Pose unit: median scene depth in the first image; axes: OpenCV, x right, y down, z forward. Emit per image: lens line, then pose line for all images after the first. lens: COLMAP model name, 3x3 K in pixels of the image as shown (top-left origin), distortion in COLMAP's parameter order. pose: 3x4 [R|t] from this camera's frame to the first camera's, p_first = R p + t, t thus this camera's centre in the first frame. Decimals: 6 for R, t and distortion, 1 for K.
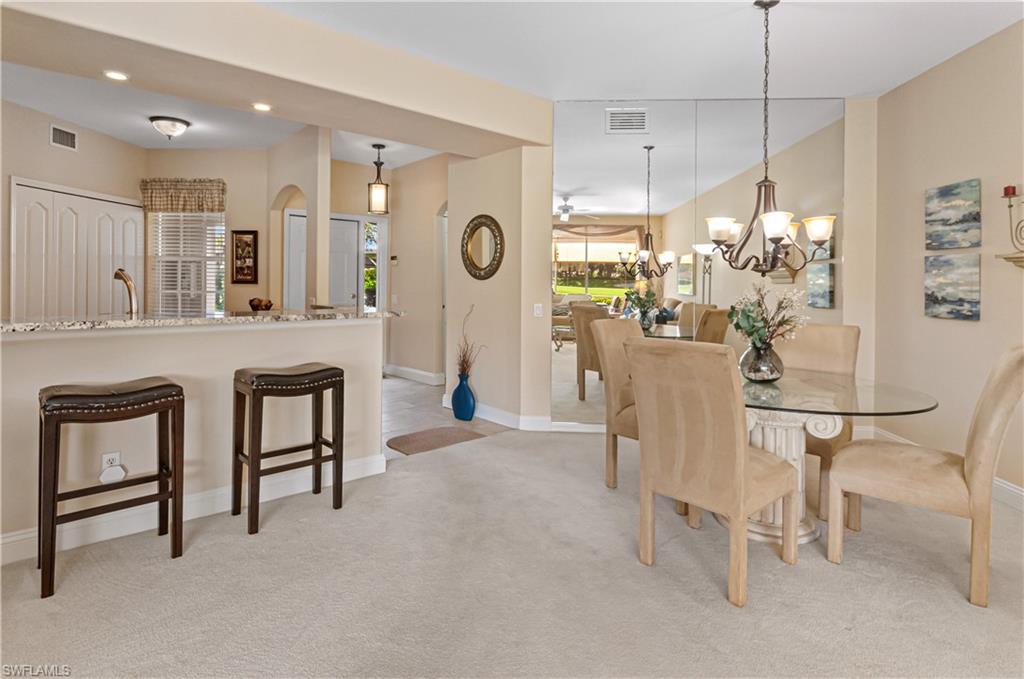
lens RADIAL K [[532.3, 0, 510.5], [0, 532.3, 281.7], [0, 0, 1]] dist [0.000662, -0.000003]
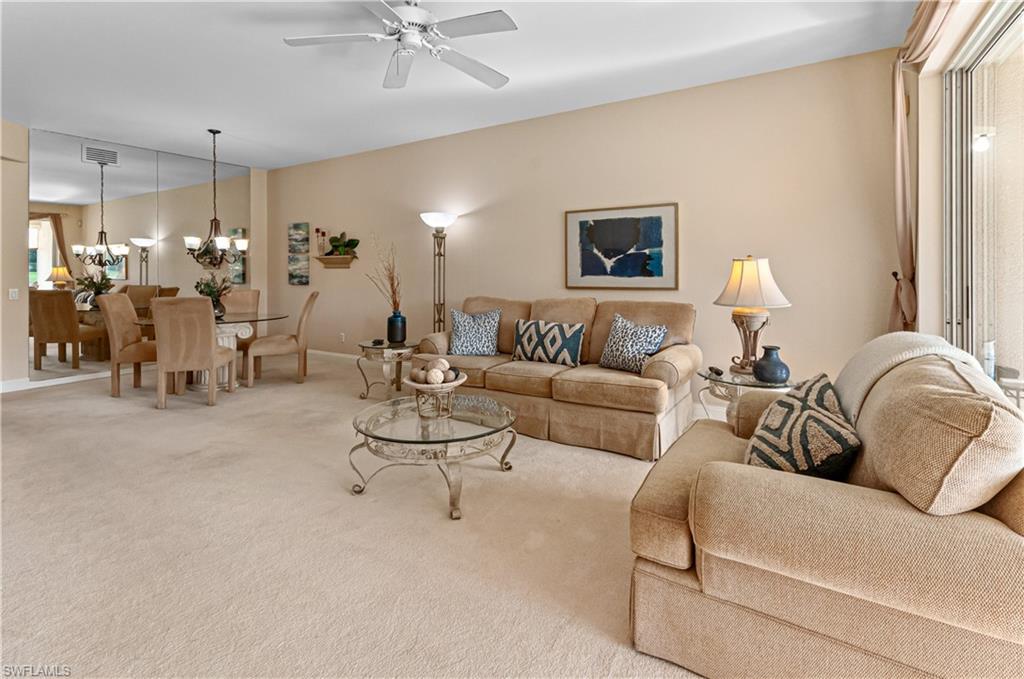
lens RADIAL K [[474.9, 0, 511.8], [0, 474.9, 267.3], [0, 0, 1]] dist [-0.000230, -0.000133]
pose [[0.478882, -0.010385, 0.877818, -0.450127], [0.006863, 0.999944, 0.008086, -0.011252], [-0.877852, 0.002152, 0.478926, -0.679936]]
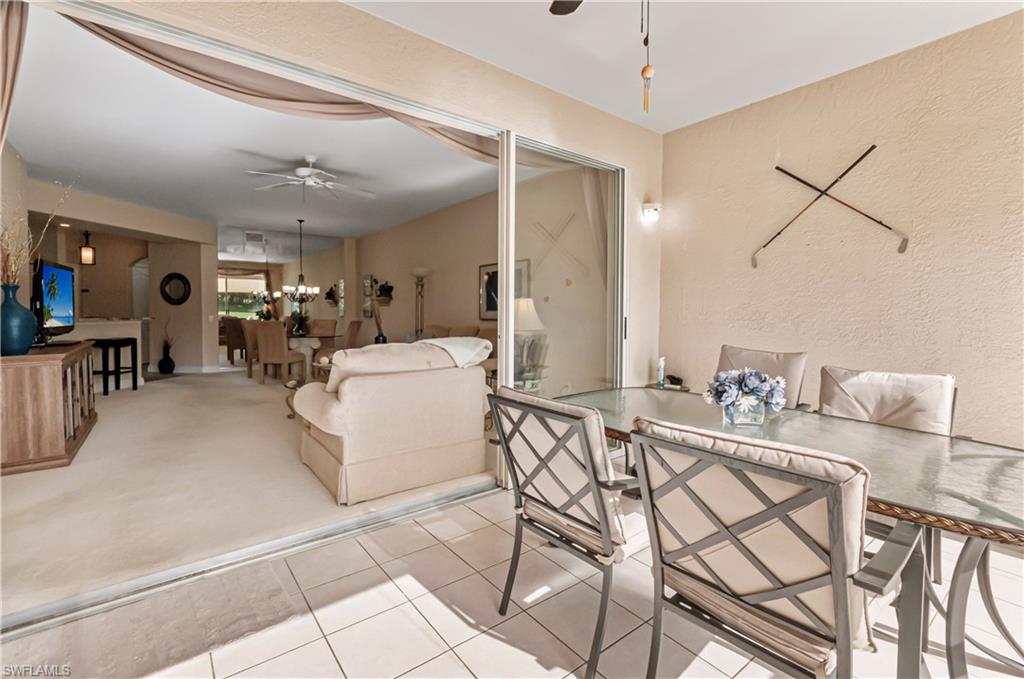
lens RADIAL K [[457.3, 0, 512.0], [0, 457.3, 322.6], [0, 0, 1]] dist [-0.000288, 0.000022]
pose [[0.752987, -0.025032, 0.657559, -0.323026], [0.002074, 0.999362, 0.035669, 0.005227], [-0.658032, -0.025495, 0.752558, -1.587106]]
